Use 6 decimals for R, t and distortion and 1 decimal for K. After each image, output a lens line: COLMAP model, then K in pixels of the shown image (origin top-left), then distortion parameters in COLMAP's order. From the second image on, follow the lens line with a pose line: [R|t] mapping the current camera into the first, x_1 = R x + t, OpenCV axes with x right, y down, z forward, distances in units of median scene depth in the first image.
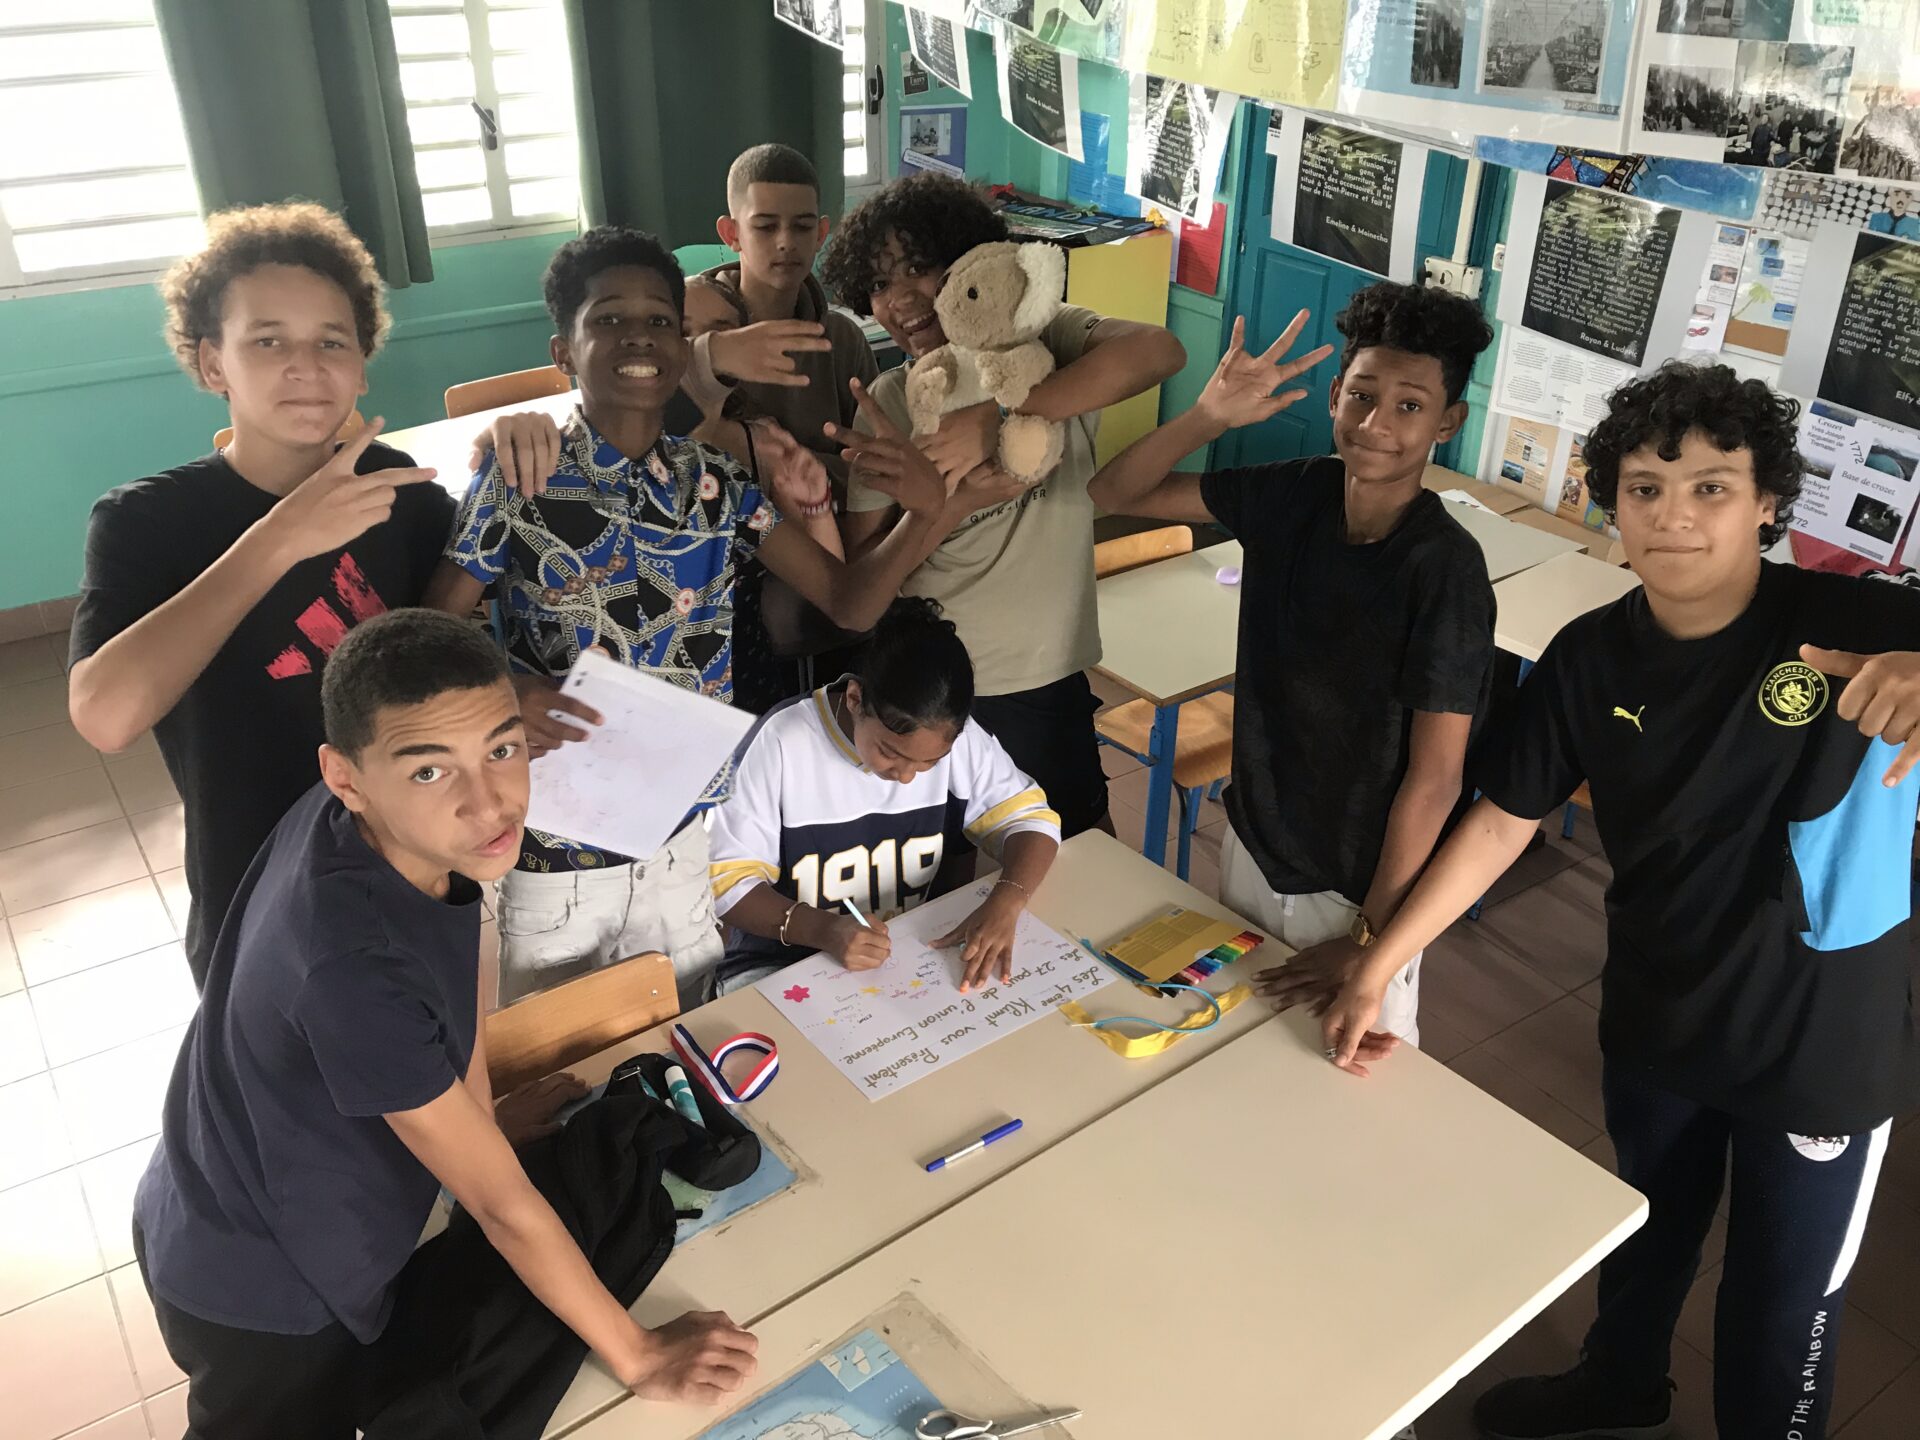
lens RADIAL K [[1581.8, 0, 950.4], [0, 1581.8, 710.9], [0, 0, 1]] dist [-0.003830, 0.012051]
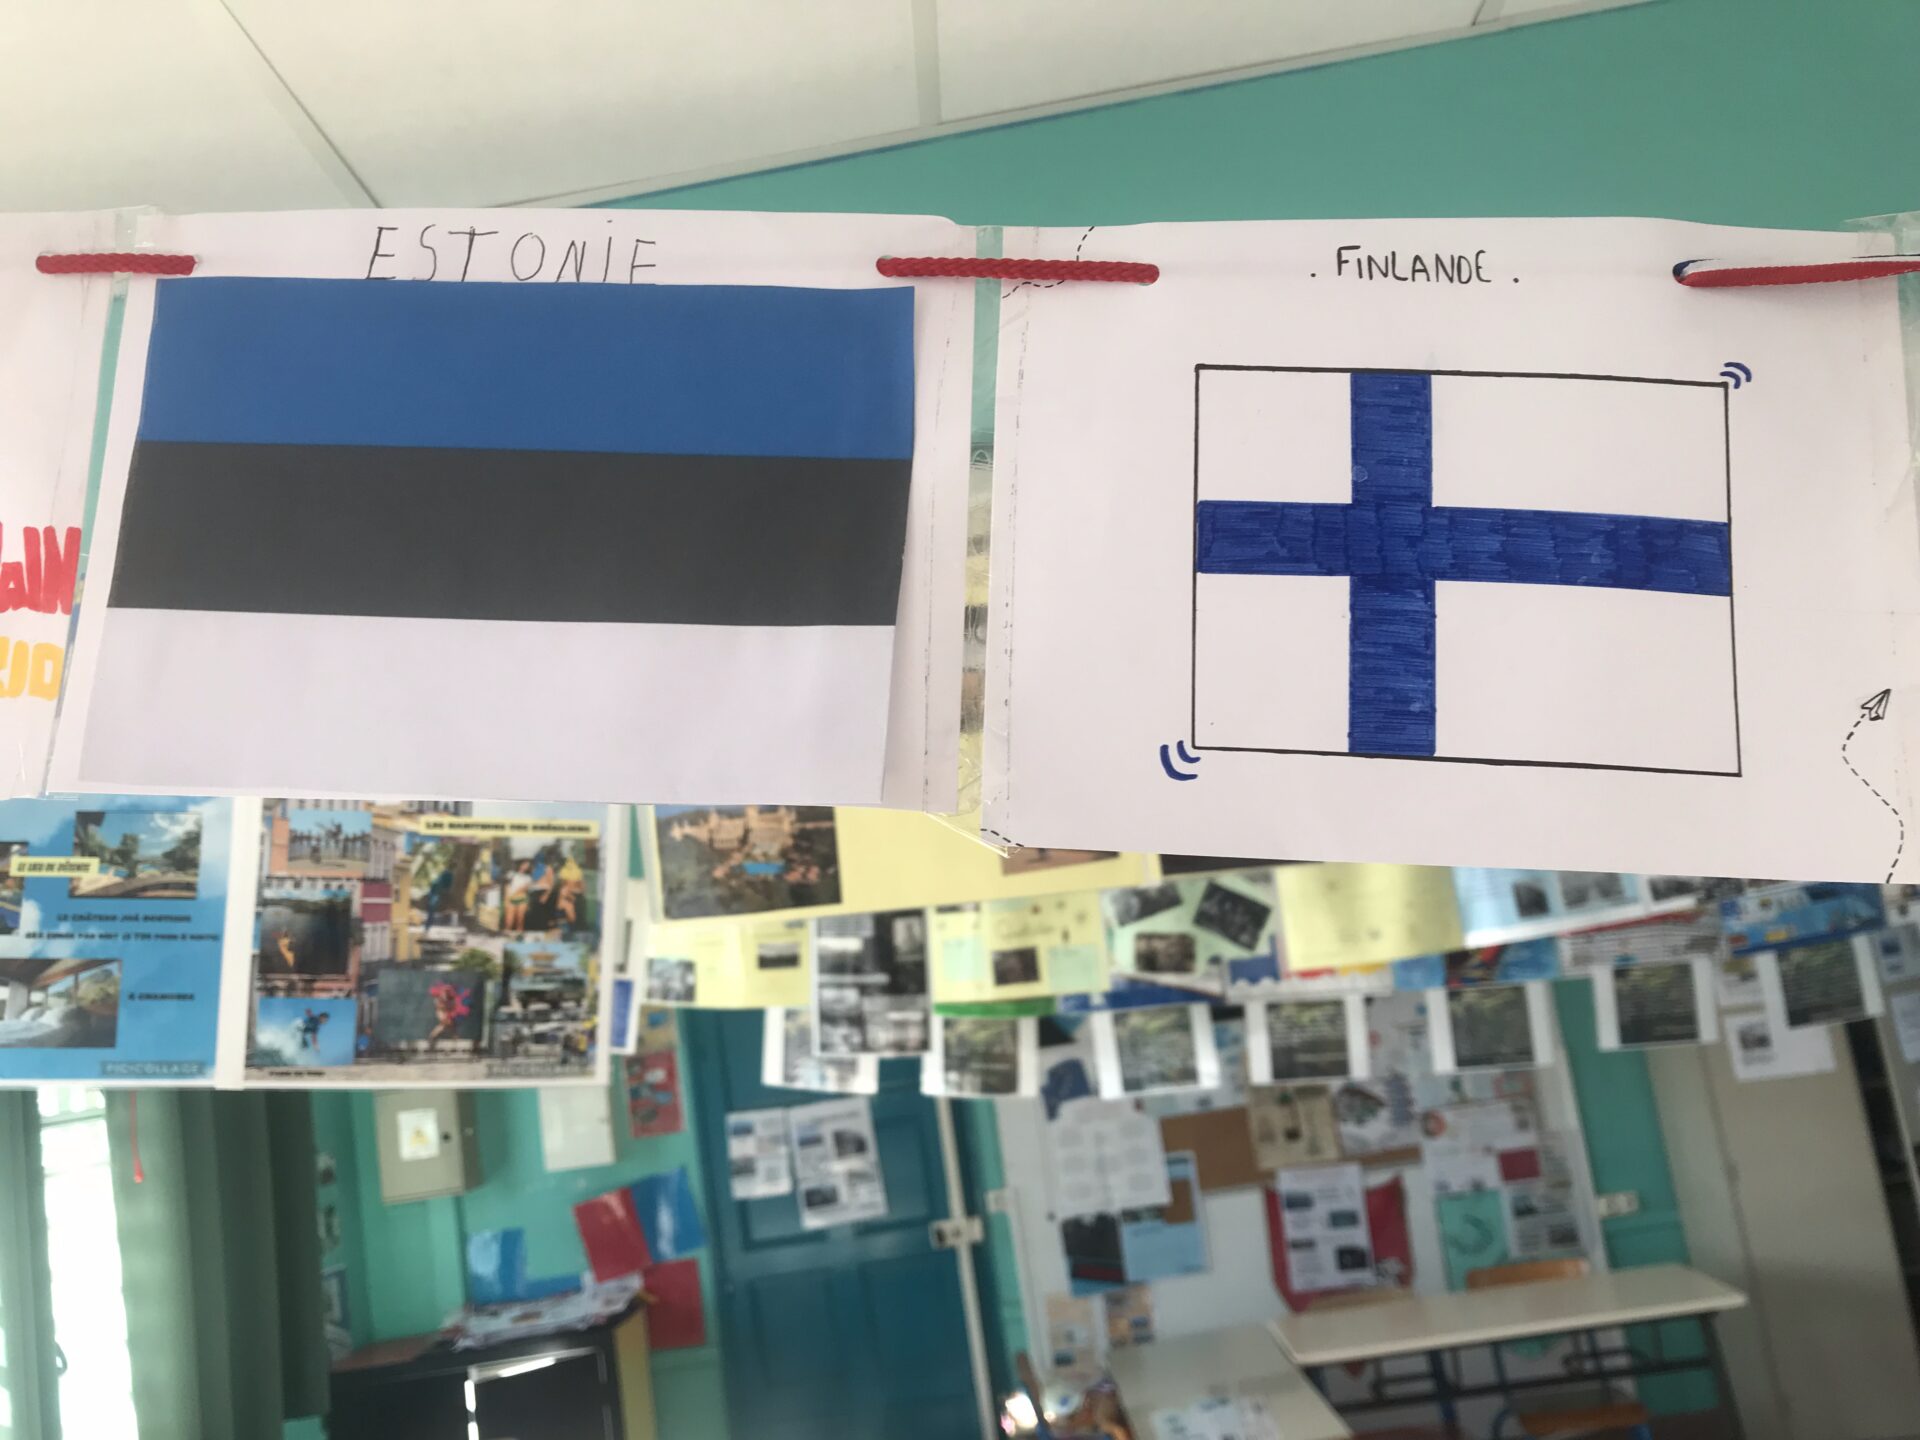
lens RADIAL K [[1581.8, 0, 973.4], [0, 1581.8, 701.6], [0, 0, 1]] dist [-0.003830, 0.012051]
pose [[0.516795, 0.053287, 0.854449, -1.367179], [0.529671, 0.764206, -0.368019, -0.181437], [-0.672586, 0.642767, 0.366714, 0.430311]]
